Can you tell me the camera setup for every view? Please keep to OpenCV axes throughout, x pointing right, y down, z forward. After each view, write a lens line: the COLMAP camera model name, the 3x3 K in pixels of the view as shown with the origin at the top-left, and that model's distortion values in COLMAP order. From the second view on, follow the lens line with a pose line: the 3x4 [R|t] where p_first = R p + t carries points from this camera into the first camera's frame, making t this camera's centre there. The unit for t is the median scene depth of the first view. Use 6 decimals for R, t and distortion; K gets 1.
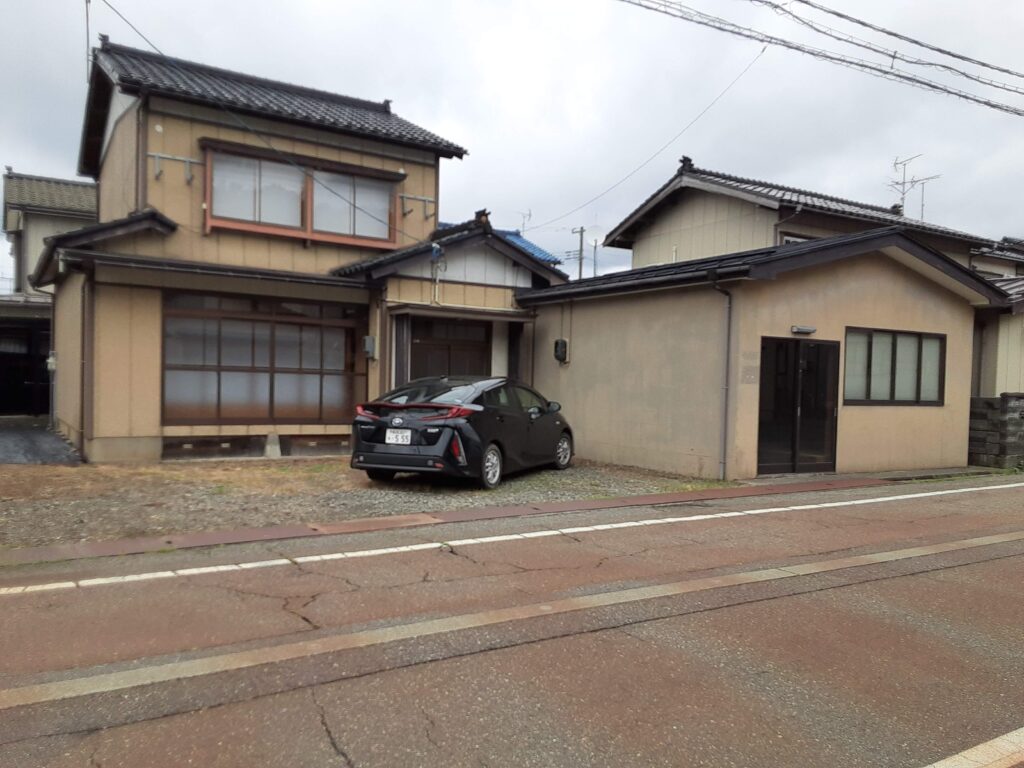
lens RADIAL K [[795.0, 0, 512.0], [0, 795.0, 384.0], [0, 0, 1]] dist [0.103277, -0.121857]
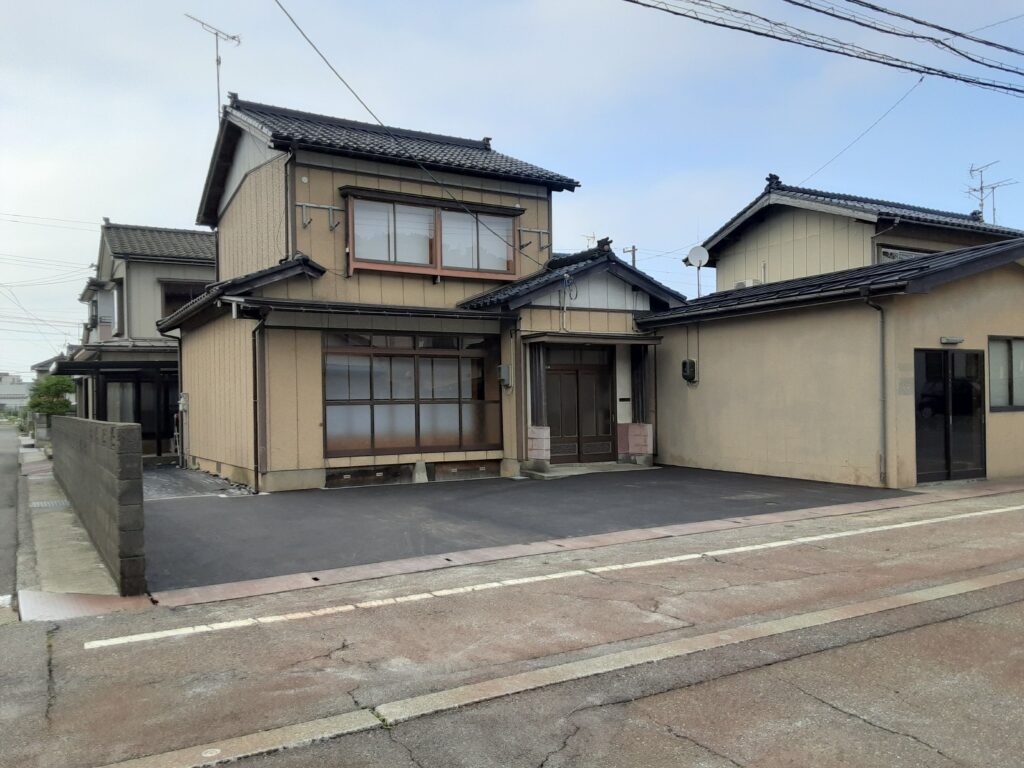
lens RADIAL K [[804.8, 0, 512.0], [0, 804.8, 384.0], [0, 0, 1]] dist [0.095339, -0.124900]
pose [[0.998541, -0.042961, -0.032703, -0.132419], [0.042044, 0.998716, -0.028250, -0.004512], [0.033874, 0.026834, 0.999066, -0.050449]]
